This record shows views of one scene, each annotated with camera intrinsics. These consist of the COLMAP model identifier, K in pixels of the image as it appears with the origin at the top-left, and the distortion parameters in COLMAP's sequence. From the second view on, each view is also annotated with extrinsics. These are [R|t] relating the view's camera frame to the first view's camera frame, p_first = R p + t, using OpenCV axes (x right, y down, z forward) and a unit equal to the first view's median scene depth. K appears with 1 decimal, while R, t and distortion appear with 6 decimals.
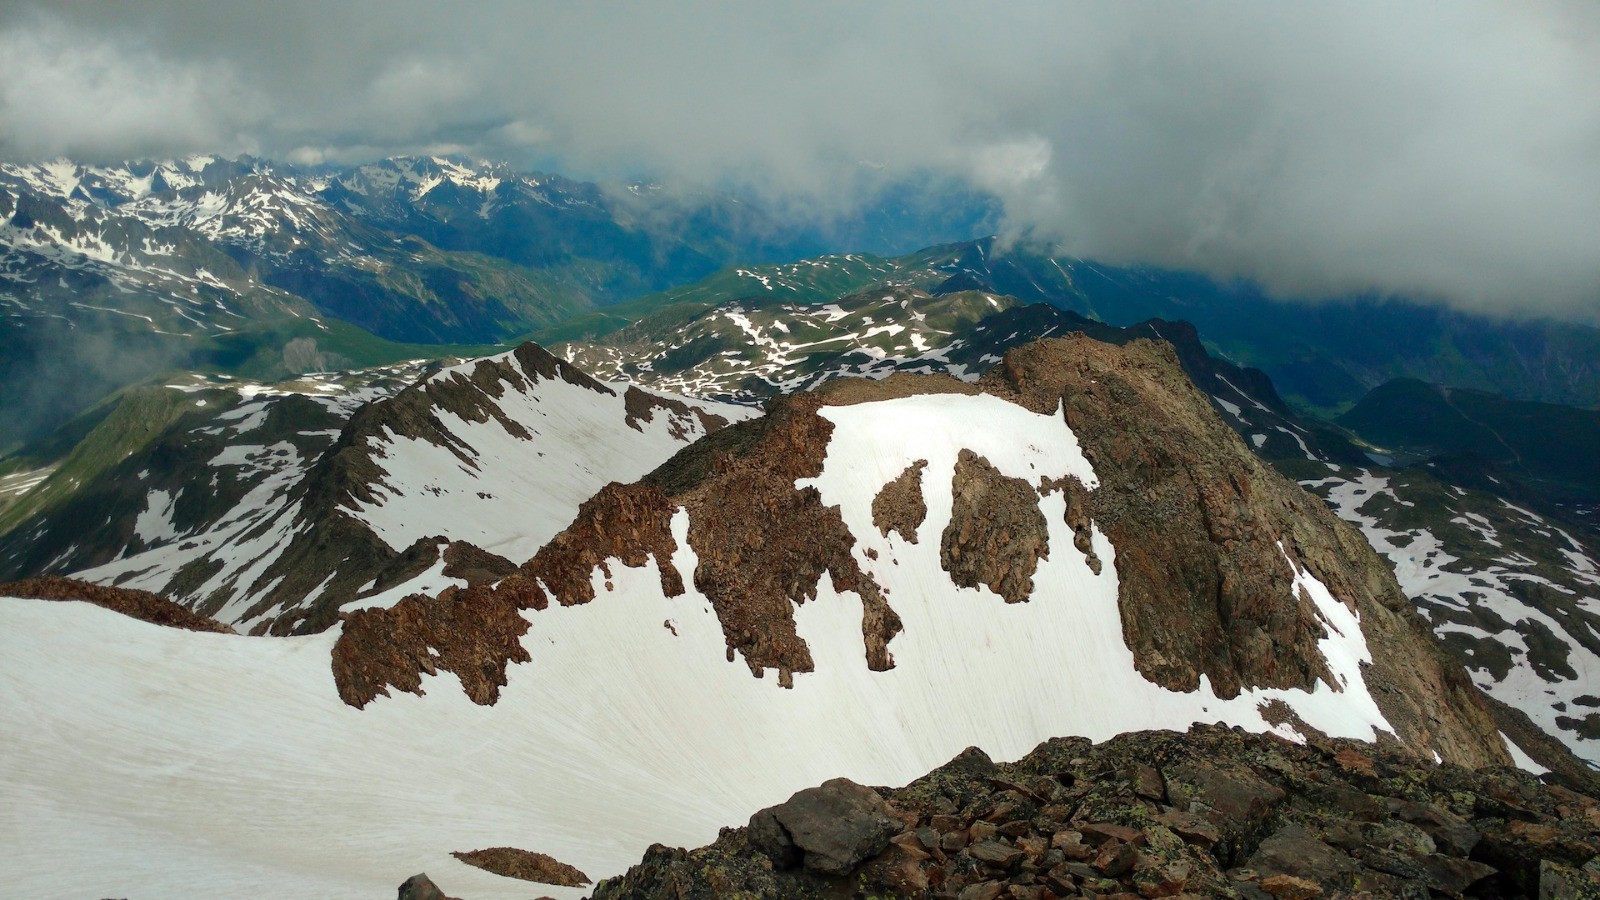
lens RADIAL K [[1284.4, 0, 768.1], [0, 1284.4, 441.3], [0, 0, 1]] dist [0.022165, 0.013774]
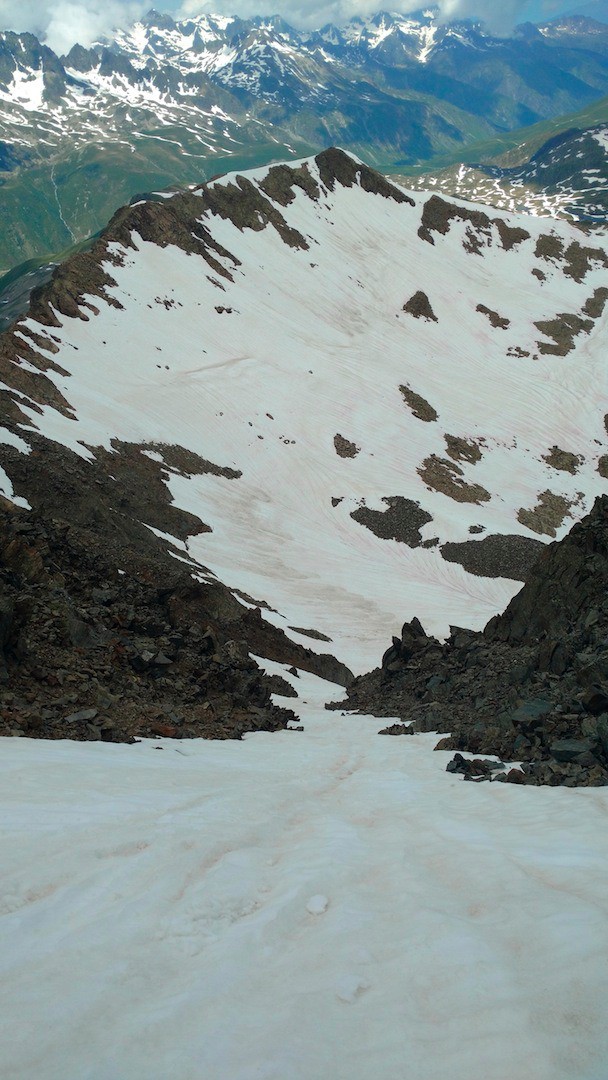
lens RADIAL K [[866.9, 0, 301.6], [0, 866.9, 529.9], [0, 0, 1]] dist [0.022165, 0.013774]
pose [[0.941645, 0.136159, -0.307841, 0.007352], [-0.032795, 0.947296, 0.318675, -0.001408], [0.335007, -0.289983, 0.896482, 0.044379]]
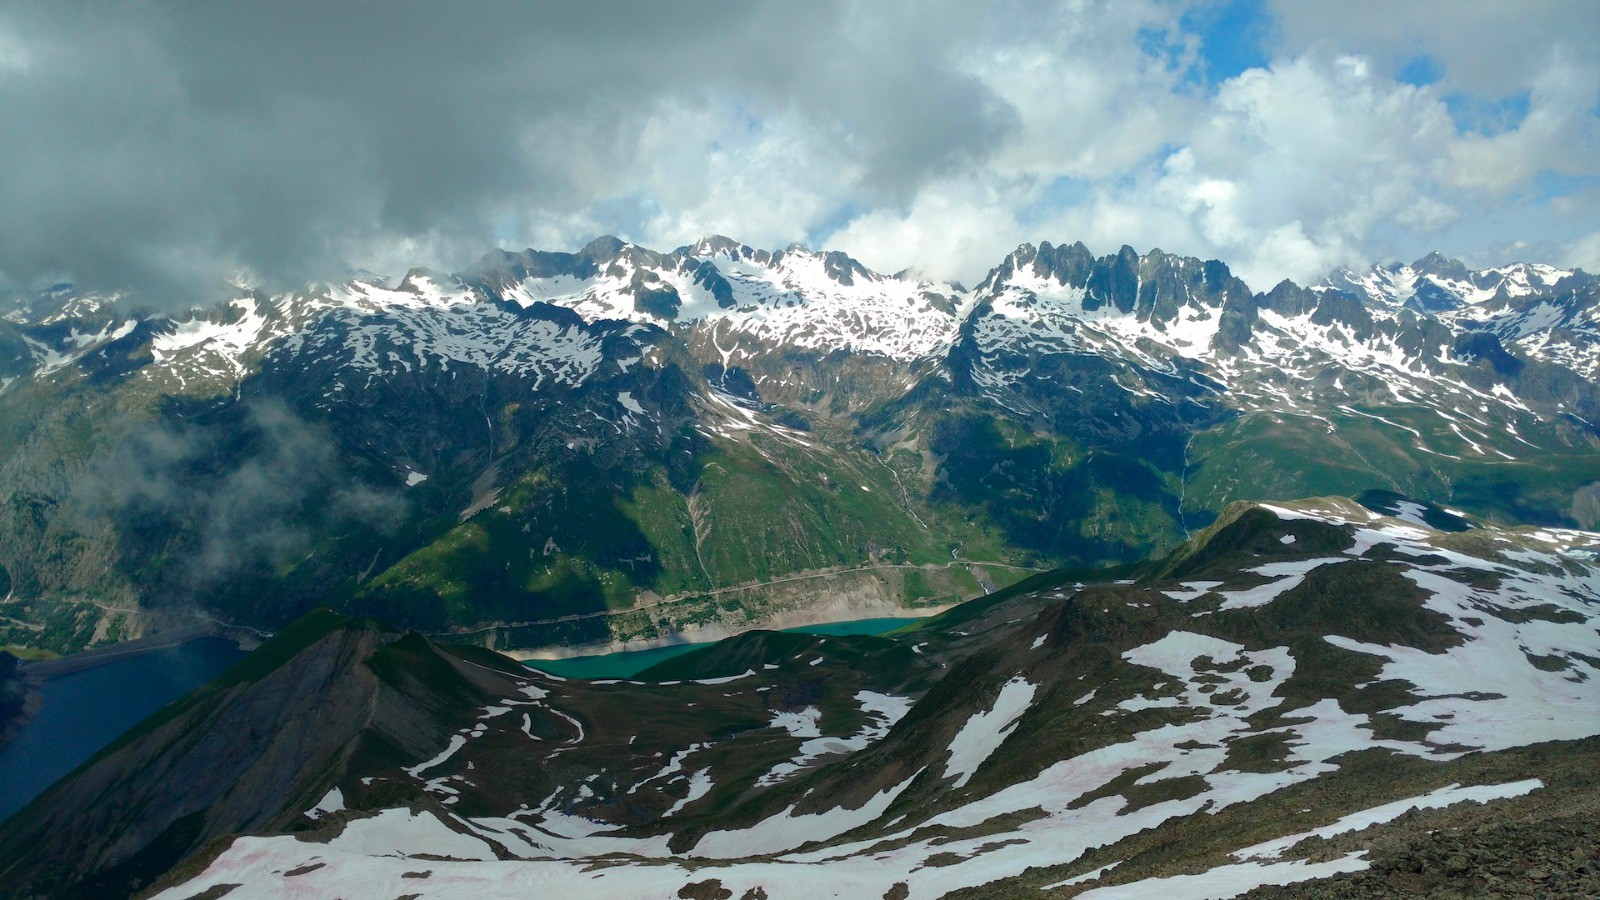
lens RADIAL K [[1284.4, 0, 803.1], [0, 1284.4, 447.5], [0, 0, 1]] dist [0.022165, 0.013774]
pose [[0.584984, 0.139577, -0.798944, -0.029462], [-0.211267, 0.977297, 0.016046, -0.012526], [0.783045, 0.159404, 0.601191, 0.158184]]
